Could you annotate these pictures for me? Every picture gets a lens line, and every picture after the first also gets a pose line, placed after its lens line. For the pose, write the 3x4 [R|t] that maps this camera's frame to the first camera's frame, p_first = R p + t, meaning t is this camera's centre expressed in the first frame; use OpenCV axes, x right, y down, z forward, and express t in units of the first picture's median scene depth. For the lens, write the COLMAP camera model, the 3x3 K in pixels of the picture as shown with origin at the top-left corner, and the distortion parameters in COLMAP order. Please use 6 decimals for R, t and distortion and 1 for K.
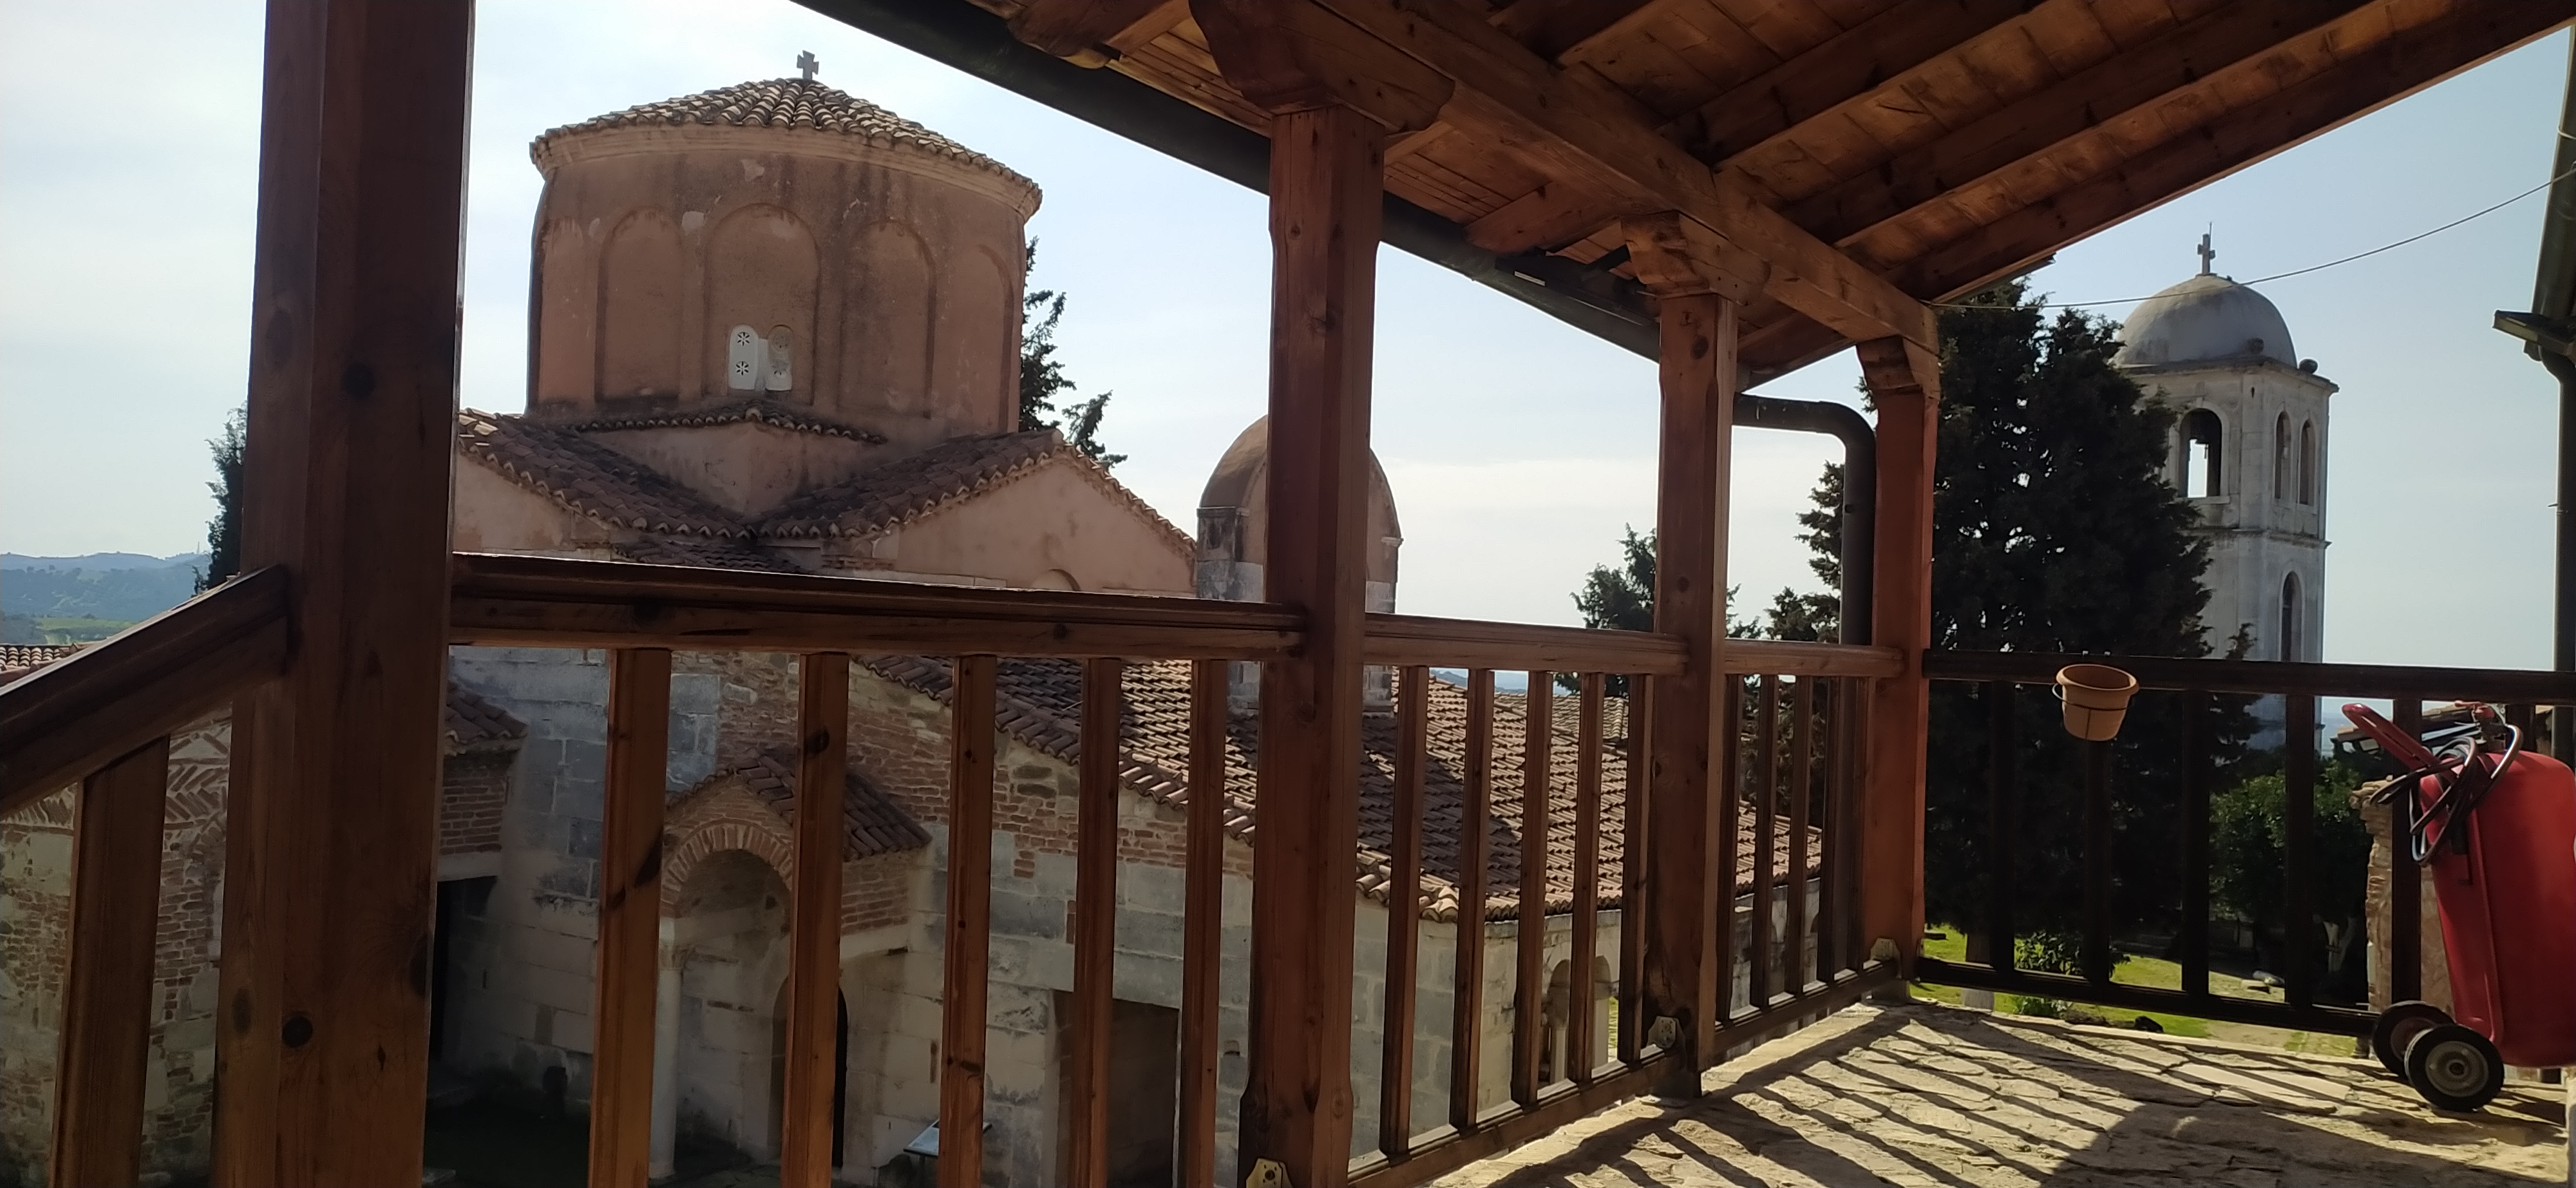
lens RADIAL K [[1933.1, 0, 1298.4], [0, 1933.1, 569.5], [0, 0, 1]] dist [0.041242, -0.021021]
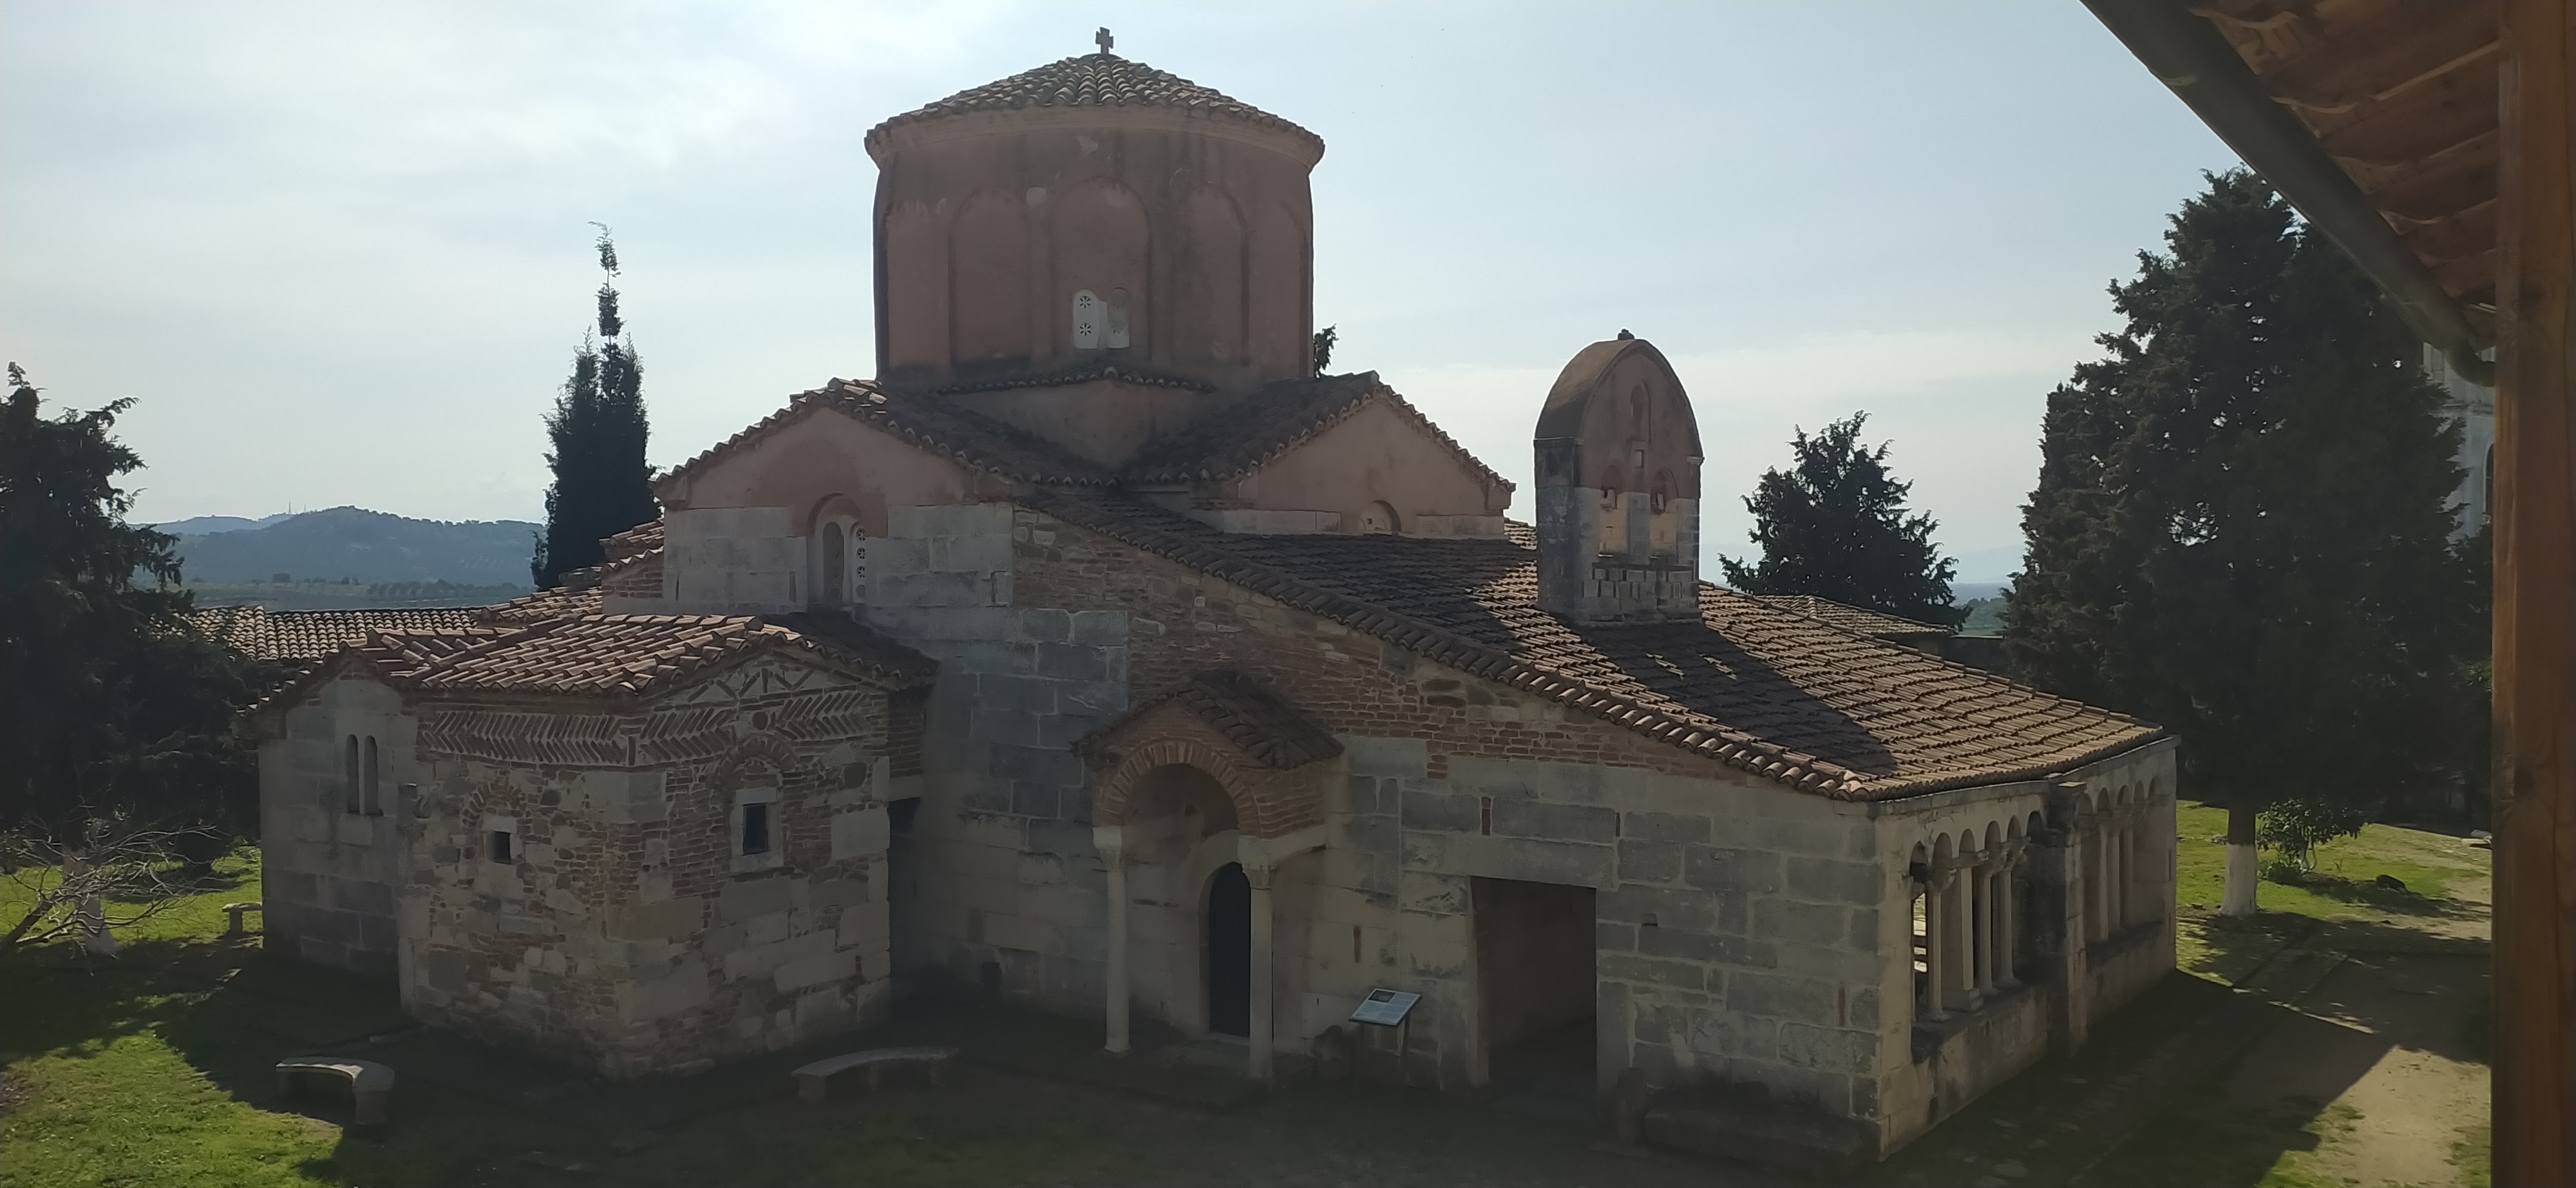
lens RADIAL K [[1933.1, 0, 1292.9], [0, 1933.1, 564.9], [0, 0, 1]] dist [0.041242, -0.021021]
pose [[0.997904, -0.044381, -0.047102, -0.143273], [0.046347, 0.998063, 0.041510, -0.013020], [0.045168, -0.043606, 0.998027, -0.101715]]
